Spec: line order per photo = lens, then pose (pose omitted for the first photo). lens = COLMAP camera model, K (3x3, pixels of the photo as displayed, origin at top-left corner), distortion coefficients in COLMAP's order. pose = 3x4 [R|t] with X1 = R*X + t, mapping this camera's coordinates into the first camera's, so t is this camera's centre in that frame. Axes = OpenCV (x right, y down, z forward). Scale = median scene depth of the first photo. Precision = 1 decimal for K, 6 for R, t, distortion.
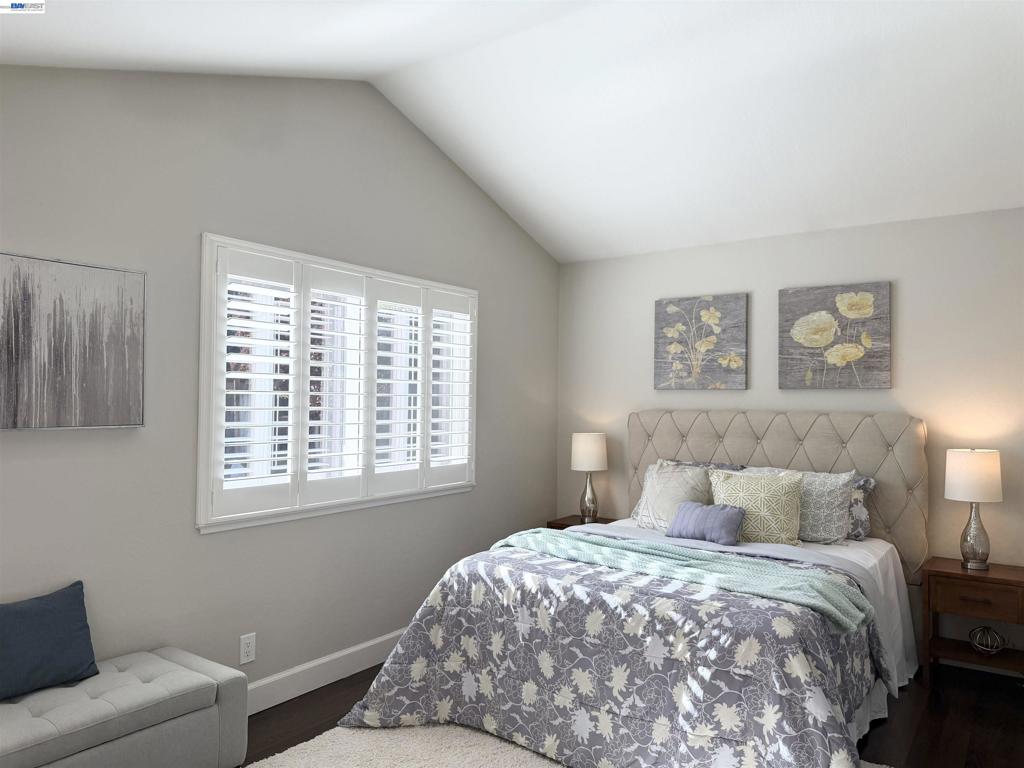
lens RADIAL K [[725.9, 0, 511.0], [0, 725.9, 385.4], [0, 0, 1]] dist [-0.009791, -0.005139]
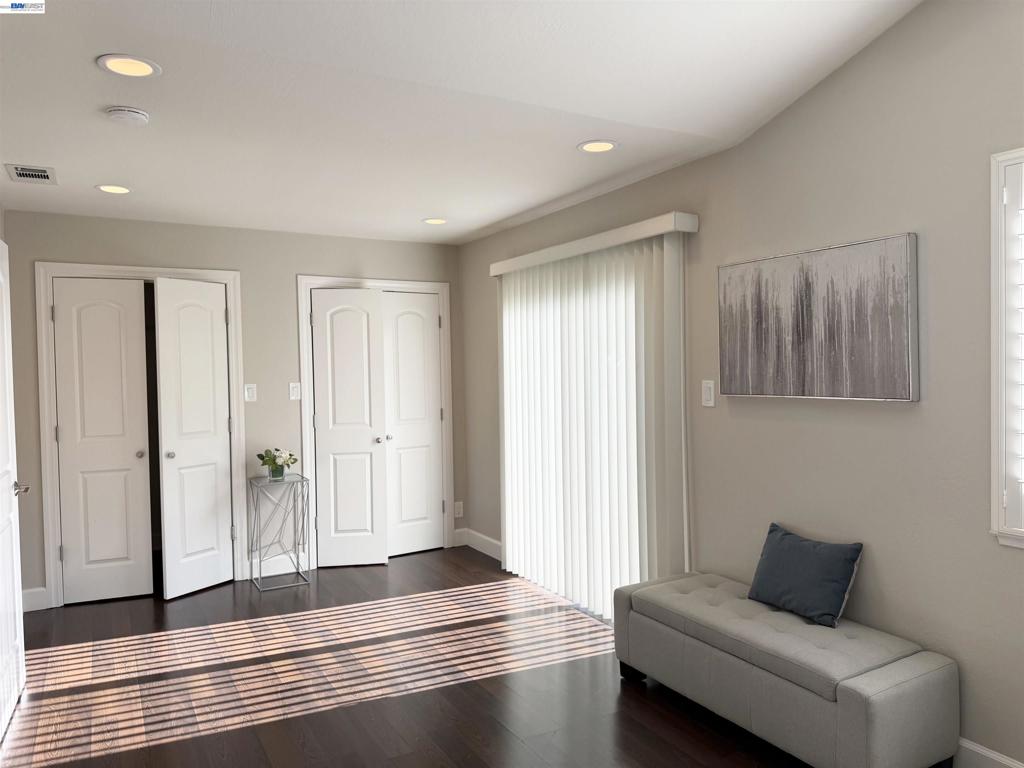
lens RADIAL K [[725.9, 0, 511.4], [0, 725.9, 385.3], [0, 0, 1]] dist [-0.009791, -0.005139]
pose [[-0.438266, 0.015026, -0.898720, 0.577742], [0.019398, 0.999786, 0.007256, 0.021461], [0.898636, -0.014254, -0.438464, 1.012184]]
